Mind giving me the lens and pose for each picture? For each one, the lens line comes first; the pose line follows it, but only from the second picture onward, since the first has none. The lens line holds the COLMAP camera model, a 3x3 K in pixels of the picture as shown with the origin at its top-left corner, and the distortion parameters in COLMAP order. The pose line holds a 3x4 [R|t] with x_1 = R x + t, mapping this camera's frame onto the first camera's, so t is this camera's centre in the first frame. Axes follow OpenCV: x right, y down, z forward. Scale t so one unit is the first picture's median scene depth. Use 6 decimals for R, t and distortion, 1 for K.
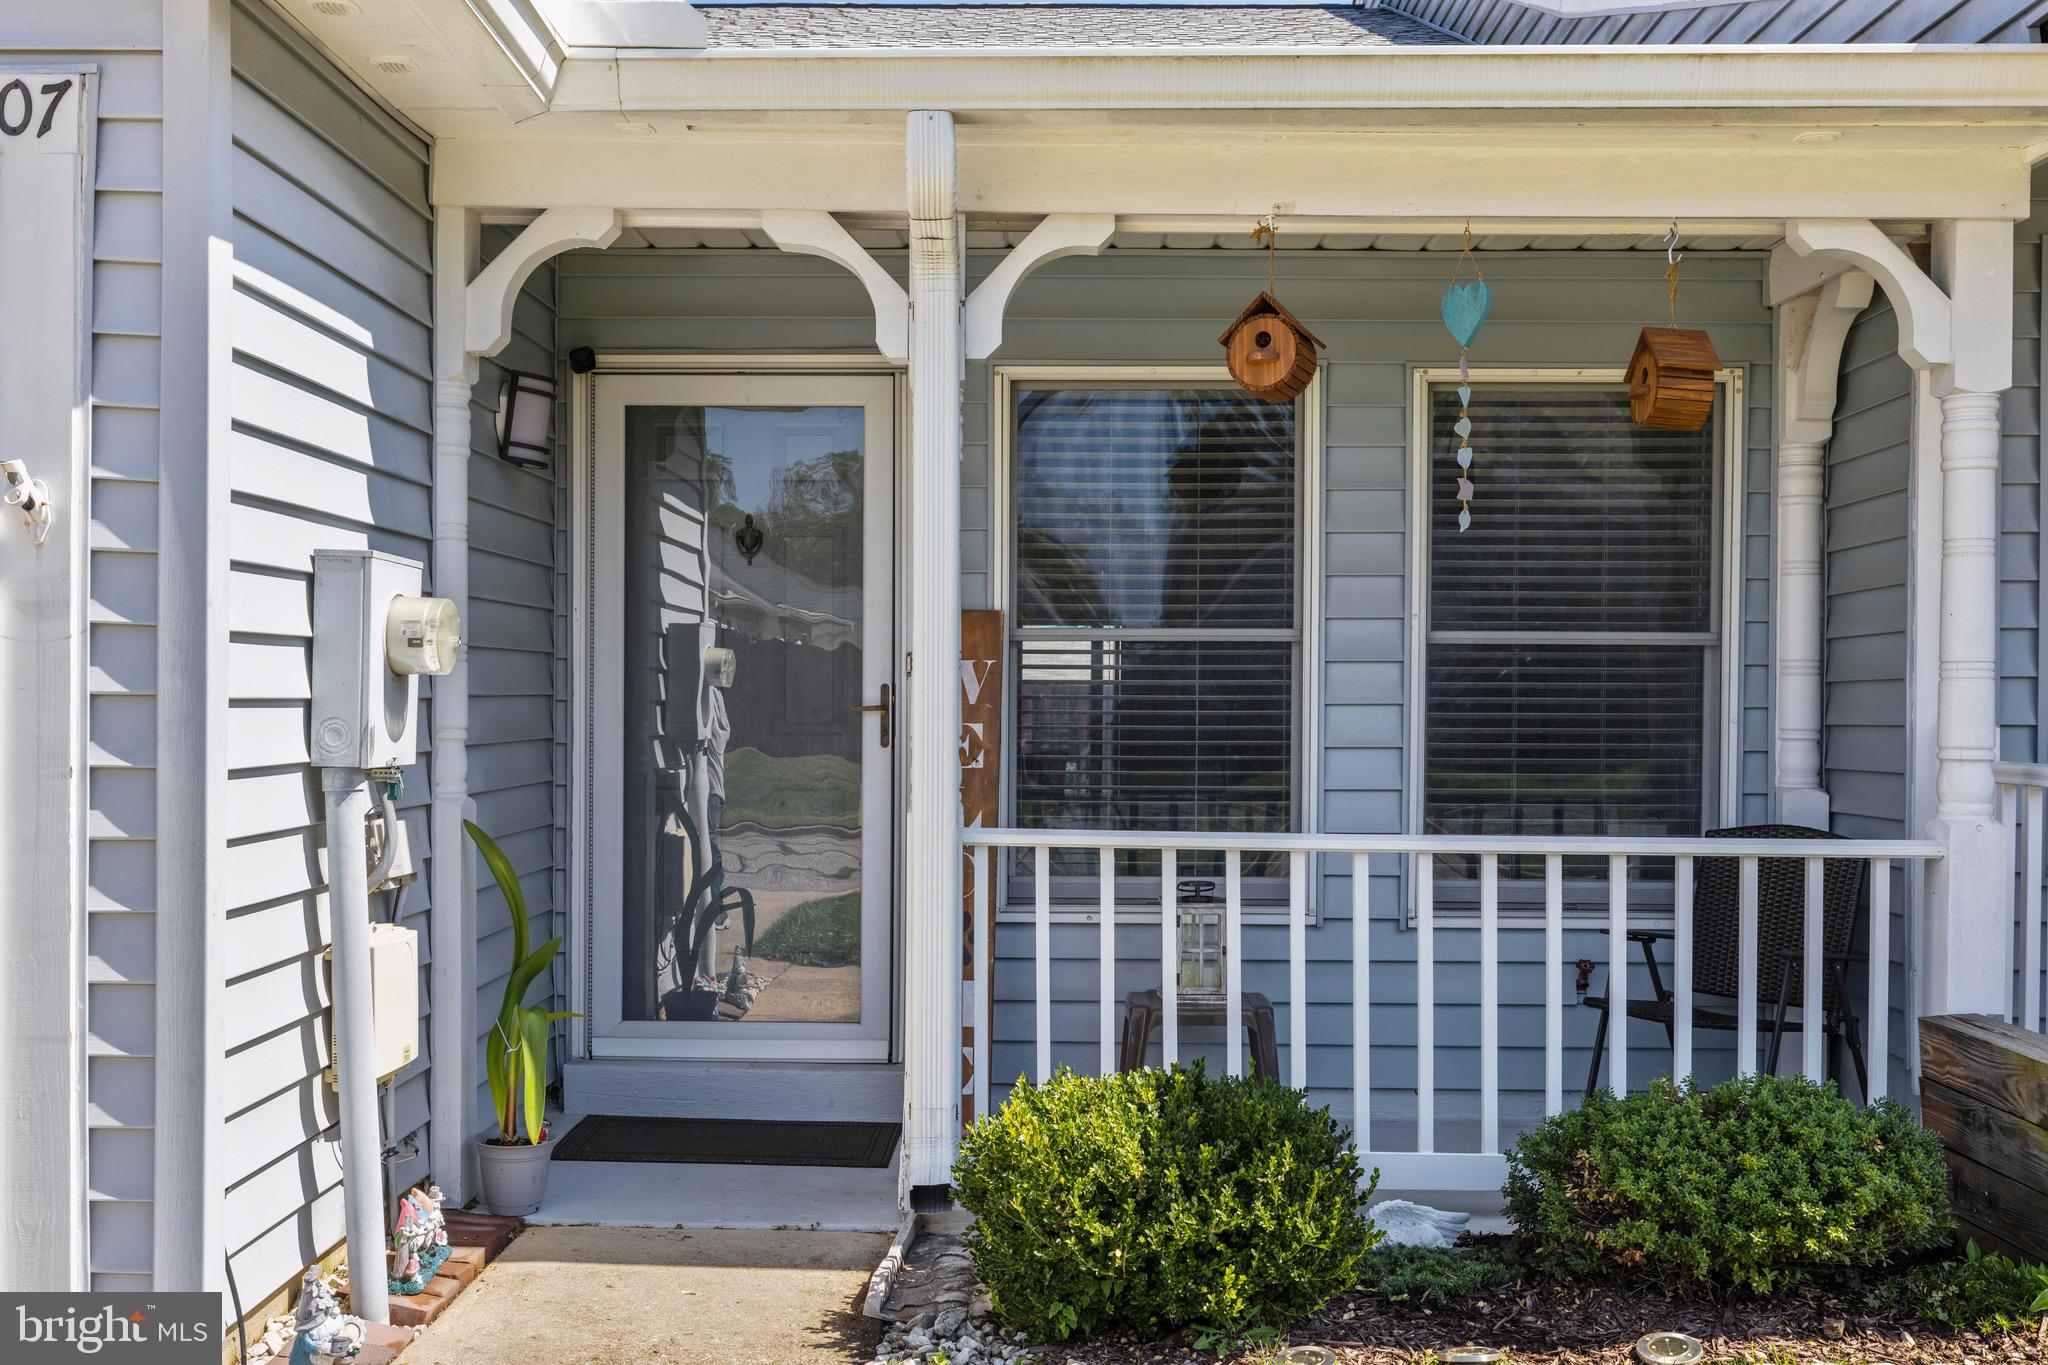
lens RADIAL K [[1986.8, 0, 1022.4], [0, 1986.8, 719.0], [0, 0, 1]] dist [0.003433, 0.013084]
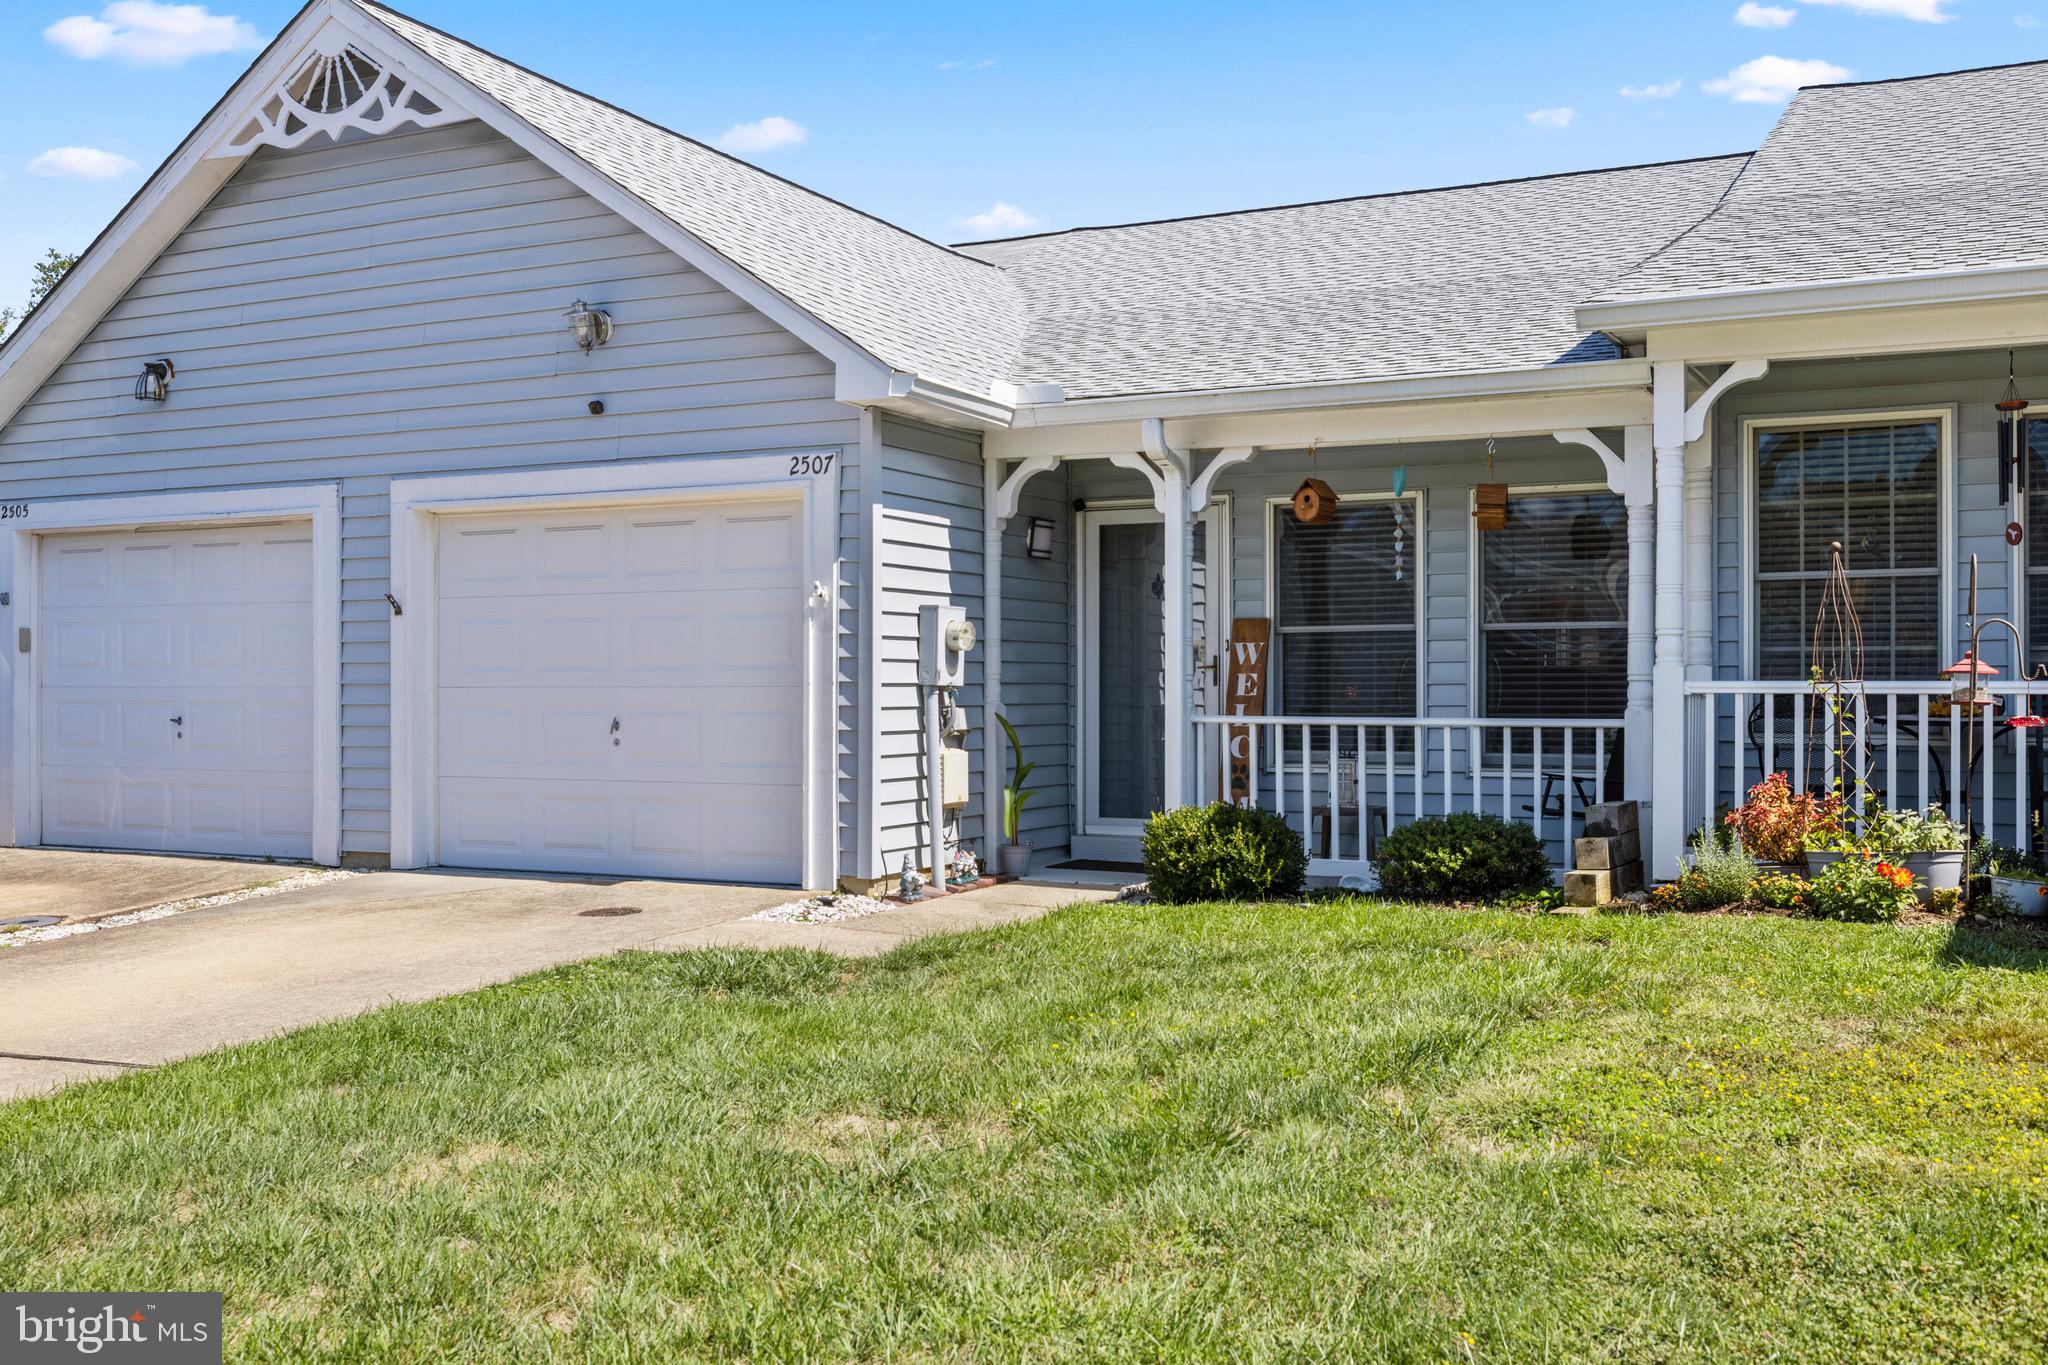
lens RADIAL K [[1986.8, 0, 1022.4], [0, 1986.8, 719.0], [0, 0, 1]] dist [0.003433, 0.013084]
pose [[0.902591, -0.001934, -0.430494, 0.788708], [0.001931, 0.999998, -0.000444, 0.060568], [0.430494, -0.000431, 0.902593, -1.169047]]
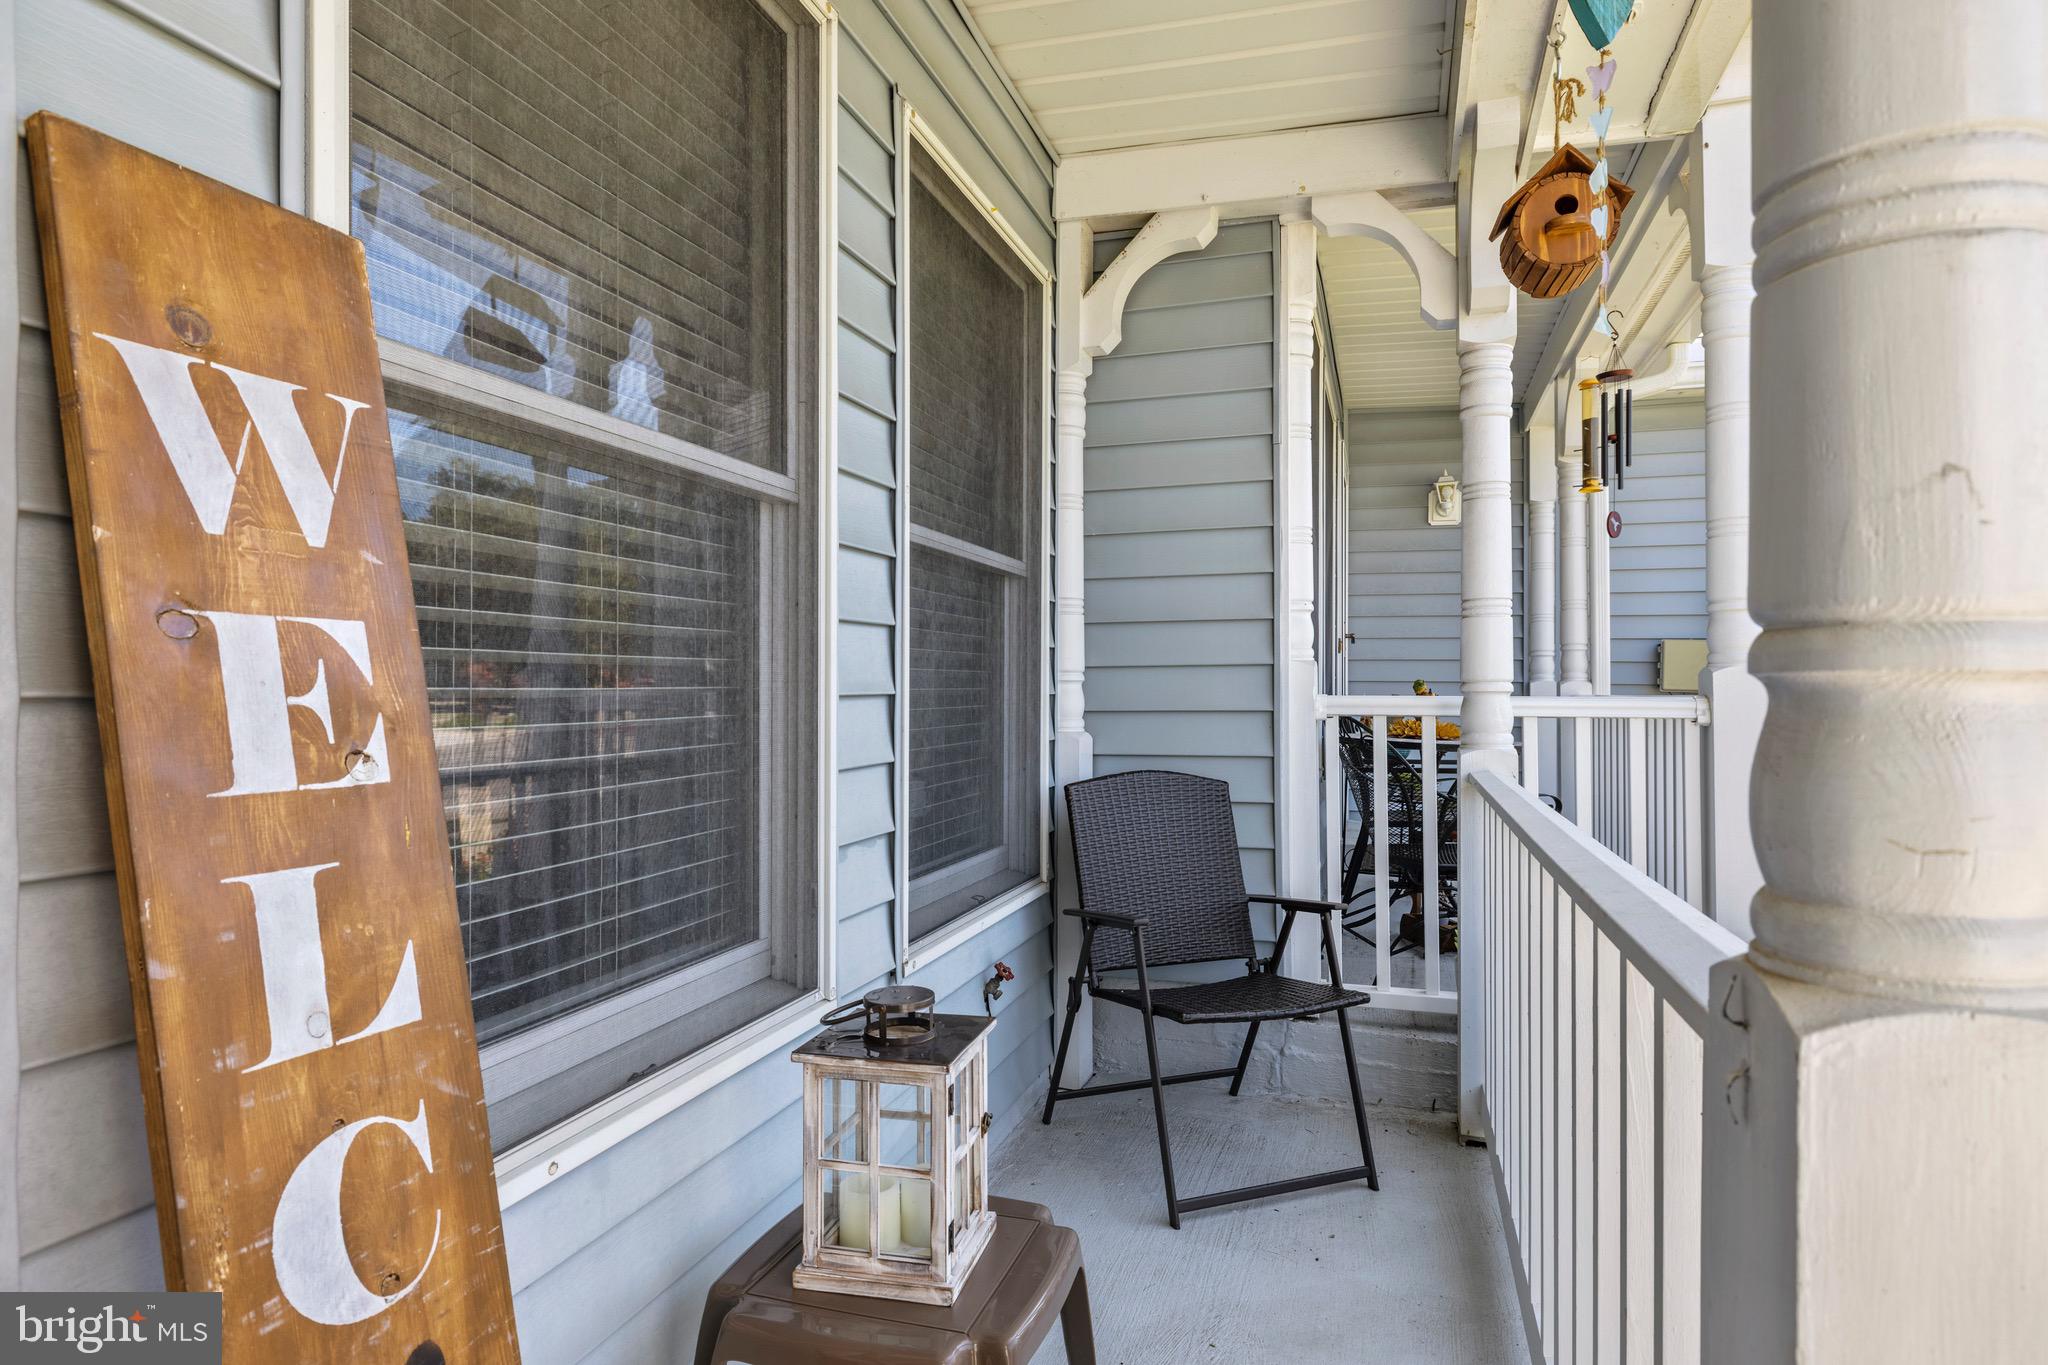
lens RADIAL K [[1235.0, 0, 1024.0], [0, 1235.0, 682.5], [0, 0, 1]] dist [0.002415, 0.000794]
pose [[0.271249, 0.003176, 0.962504, -0.194913], [0.006499, 0.999966, -0.005131, 0.014849], [-0.962487, 0.007647, 0.271219, 1.060086]]
